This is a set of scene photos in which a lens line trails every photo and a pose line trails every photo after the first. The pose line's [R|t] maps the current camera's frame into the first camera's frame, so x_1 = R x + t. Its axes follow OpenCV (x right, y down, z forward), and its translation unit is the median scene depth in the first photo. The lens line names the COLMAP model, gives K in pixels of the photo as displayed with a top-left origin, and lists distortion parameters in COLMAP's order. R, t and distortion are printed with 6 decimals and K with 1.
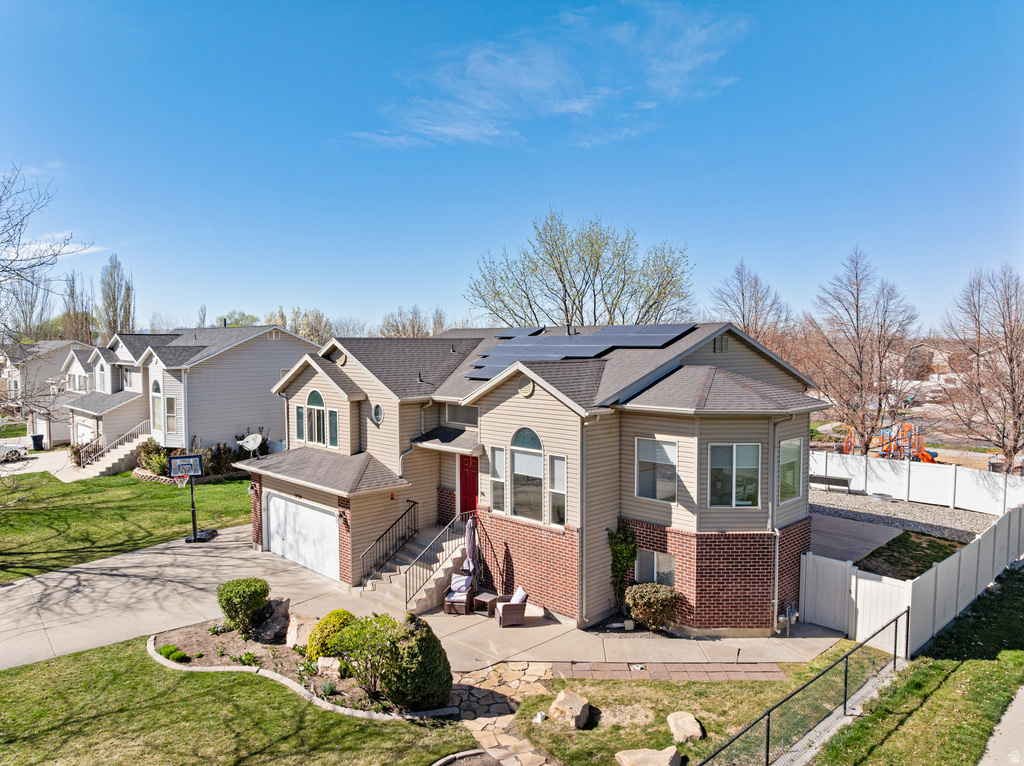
lens RADIAL K [[721.1, 0, 512.0], [0, 721.1, 383.0], [0, 0, 1]] dist [-0.030621, 0.002041]
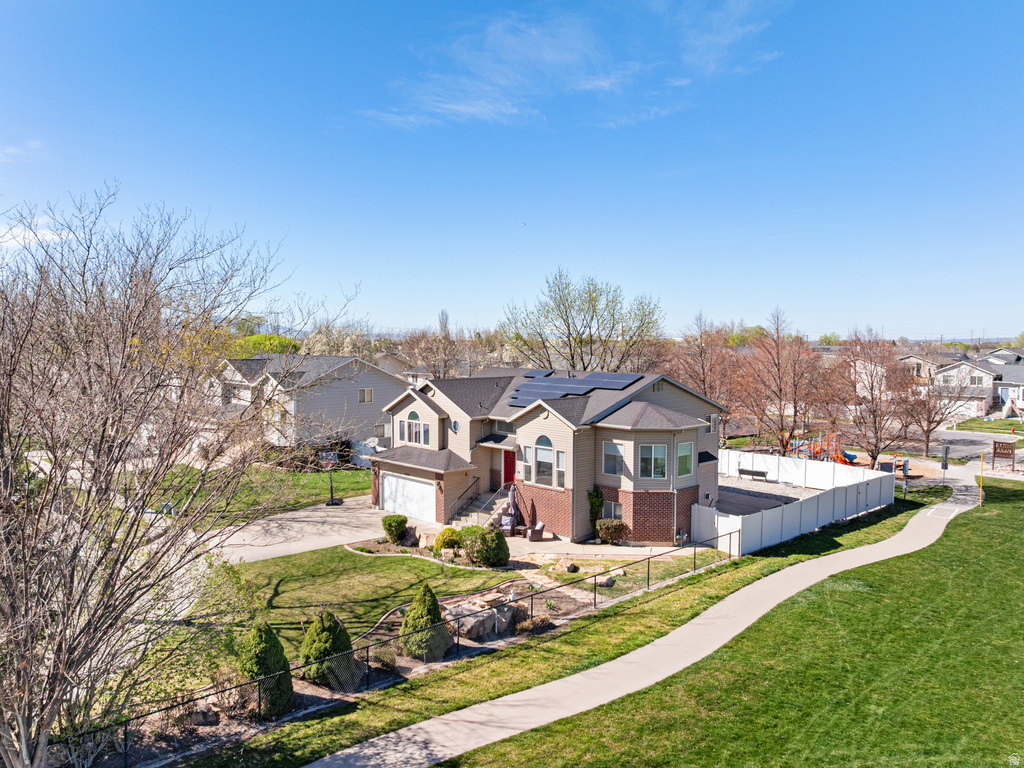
lens RADIAL K [[776.7, 0, 512.0], [0, 776.7, 384.0], [0, 0, 1]] dist [0.002466, 0.000132]
pose [[0.999954, 0.007354, -0.006129, -0.049181], [-0.007341, 0.999971, 0.002124, -0.070426], [0.006144, -0.002079, 0.999979, -0.952638]]
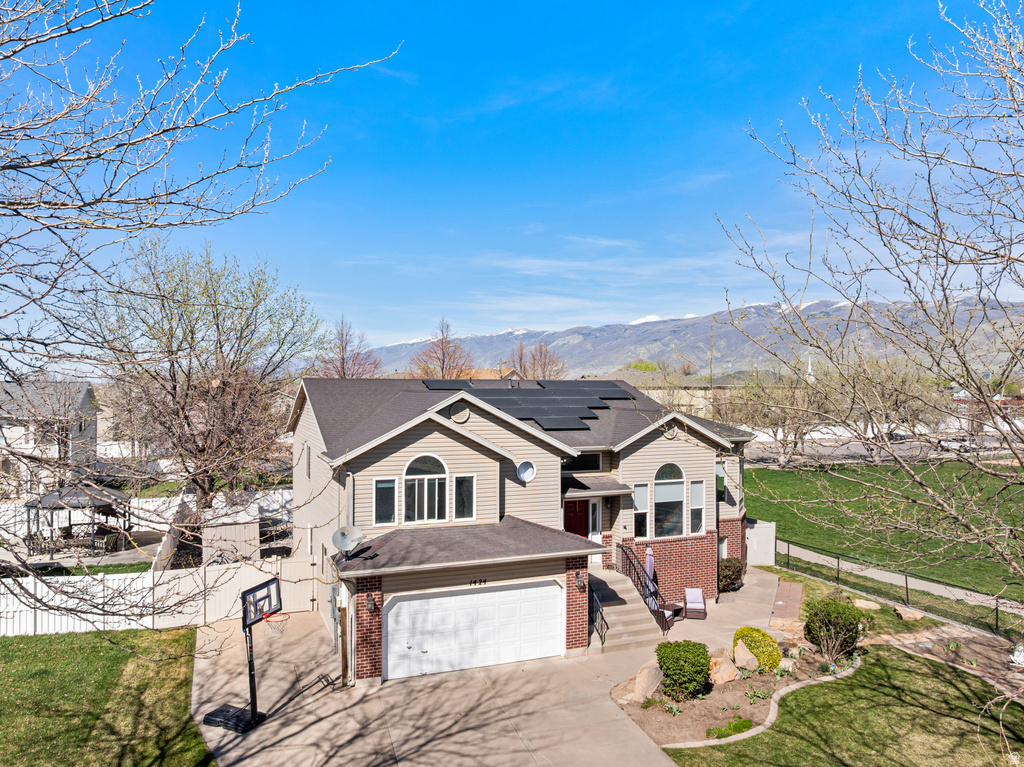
lens RADIAL K [[721.1, 0, 512.0], [0, 721.1, 383.5], [0, 0, 1]] dist [-0.030621, 0.002041]
pose [[0.406188, 0.009093, 0.913744, -1.213699], [0.053969, 0.997966, -0.033922, -0.047588], [-0.912194, 0.063092, 0.404872, 0.715493]]
